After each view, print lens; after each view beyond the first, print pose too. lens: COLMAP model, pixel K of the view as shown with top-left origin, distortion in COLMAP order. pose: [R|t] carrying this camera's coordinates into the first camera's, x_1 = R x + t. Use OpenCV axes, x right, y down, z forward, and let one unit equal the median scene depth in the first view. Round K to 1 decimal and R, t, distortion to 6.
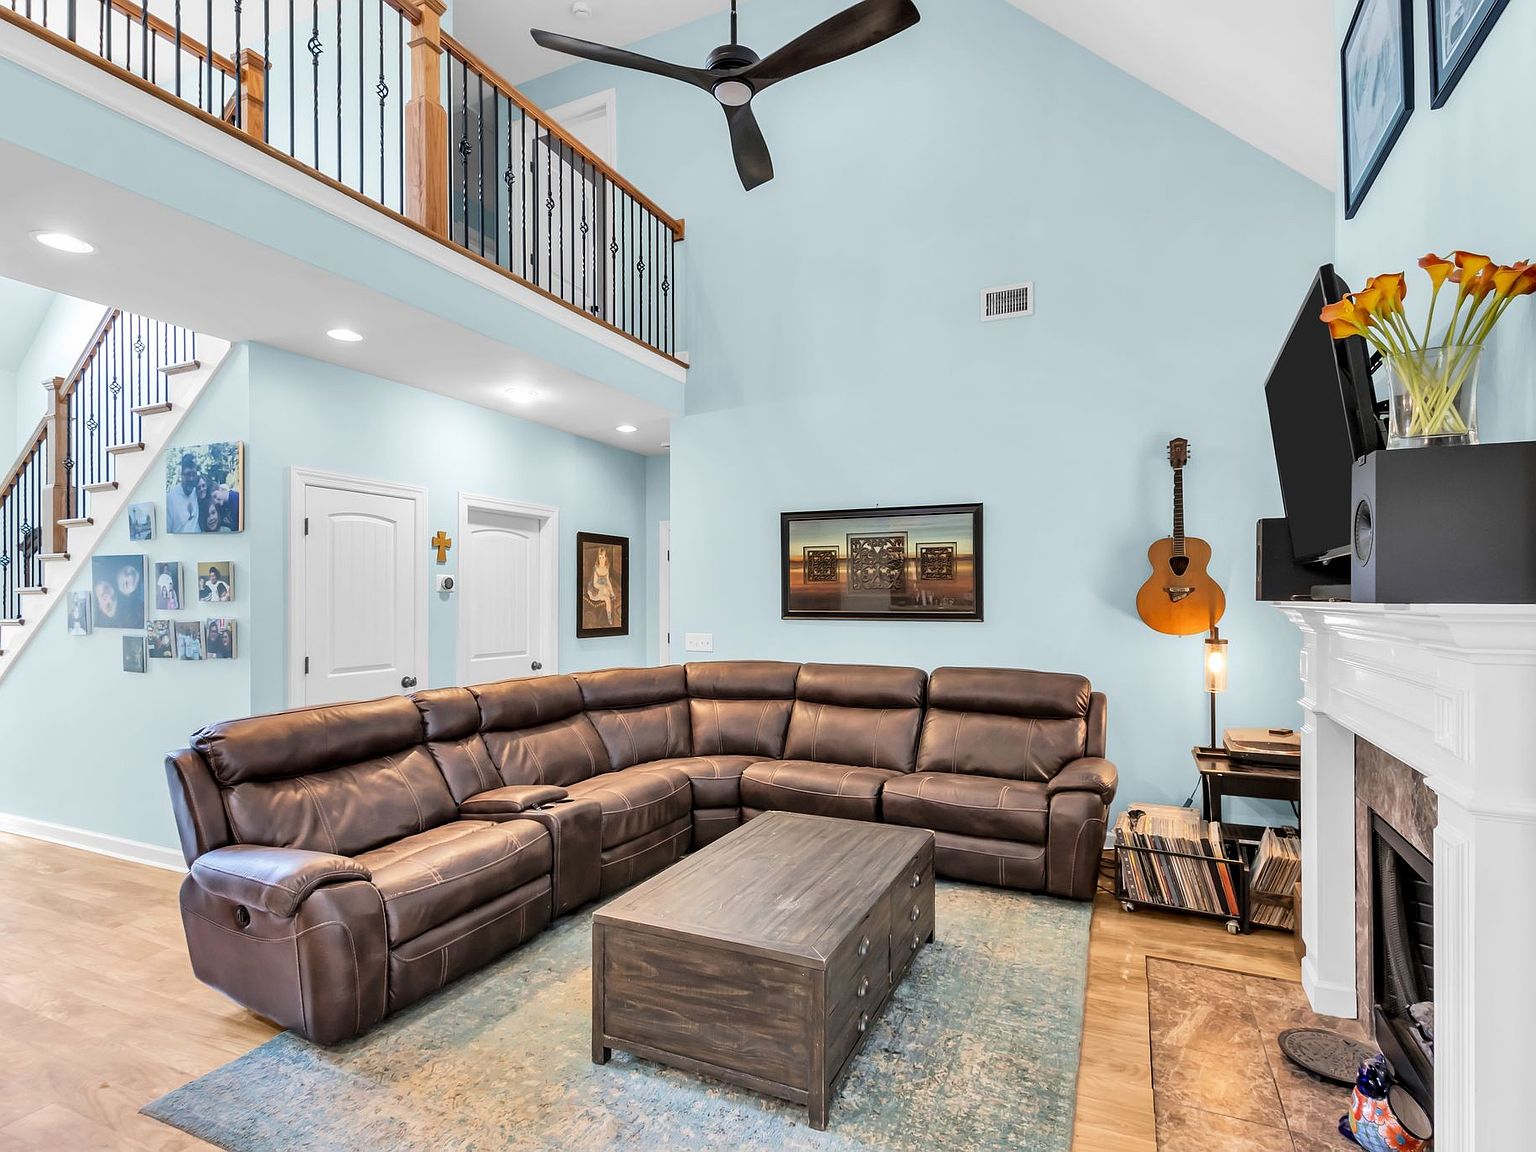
lens RADIAL K [[800.6, 0, 766.7], [0, 800.6, 595.9], [0, 0, 1]] dist [-0.000066, -0.000118]
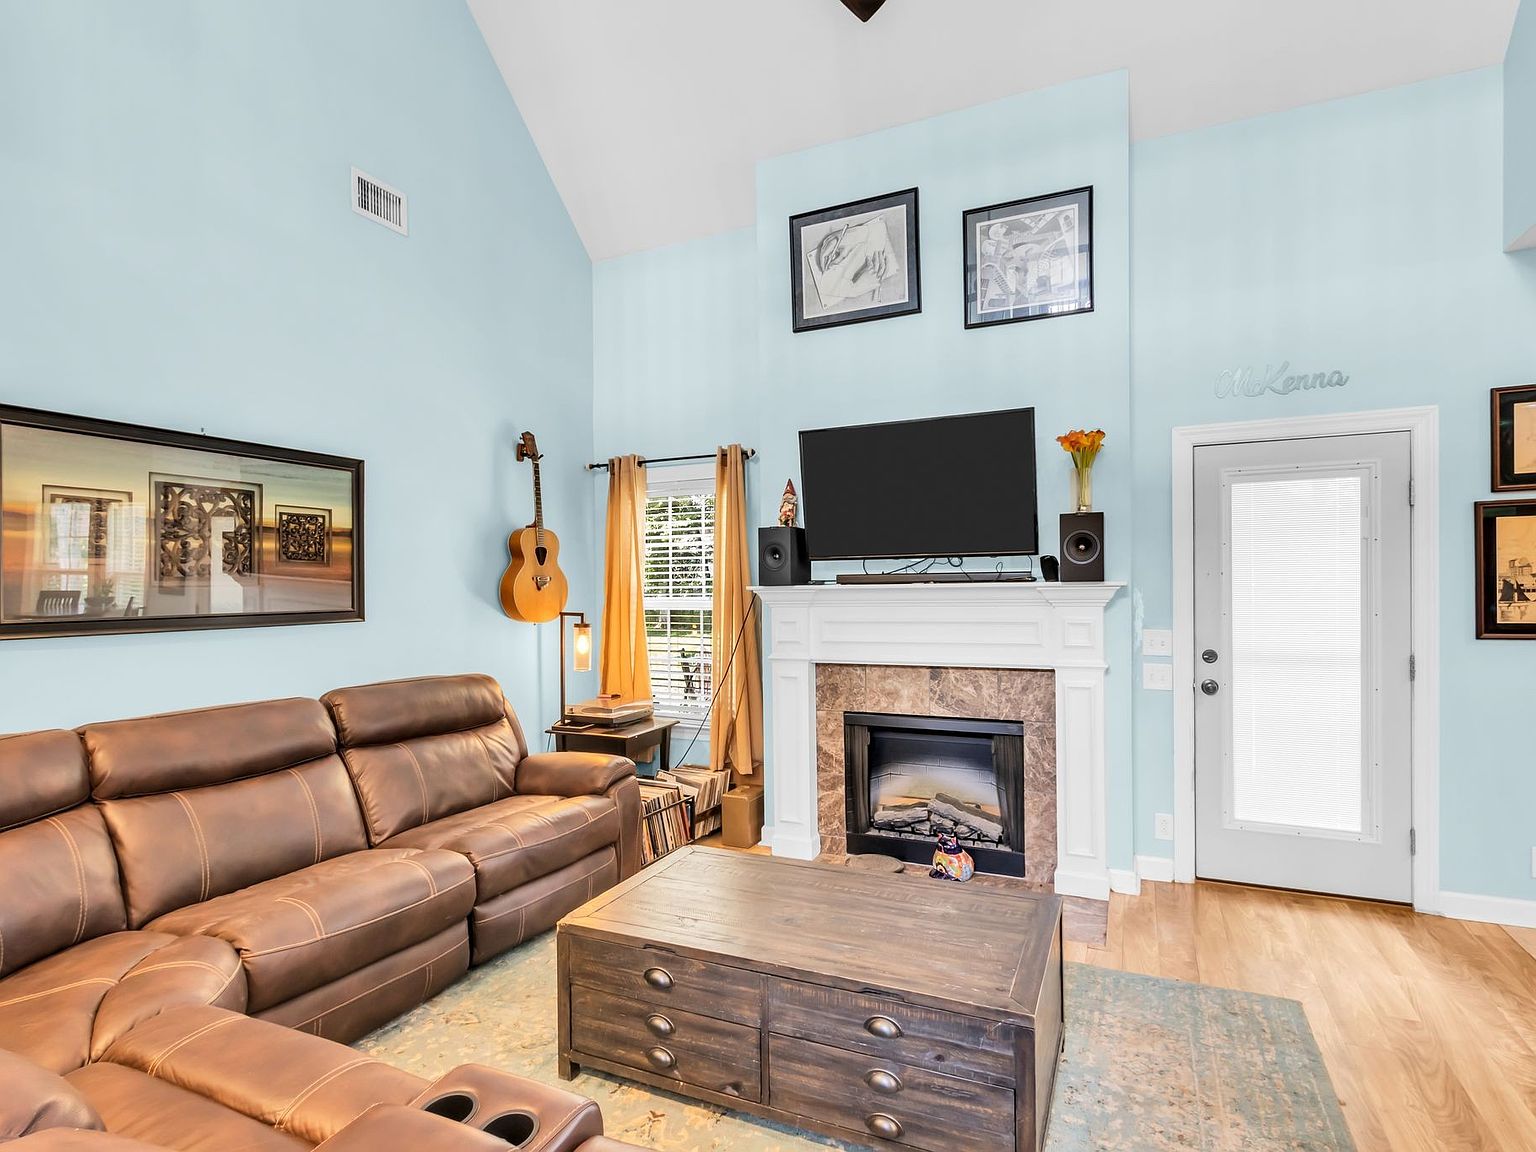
lens RADIAL K [[800.6, 0, 766.7], [0, 800.6, 595.9], [0, 0, 1]] dist [-0.000066, -0.000118]
pose [[0.003009, -0.010682, 0.999938, -0.464720], [0.015533, 0.999823, 0.010634, 0.006798], [-0.999875, 0.015500, 0.003175, 0.624841]]
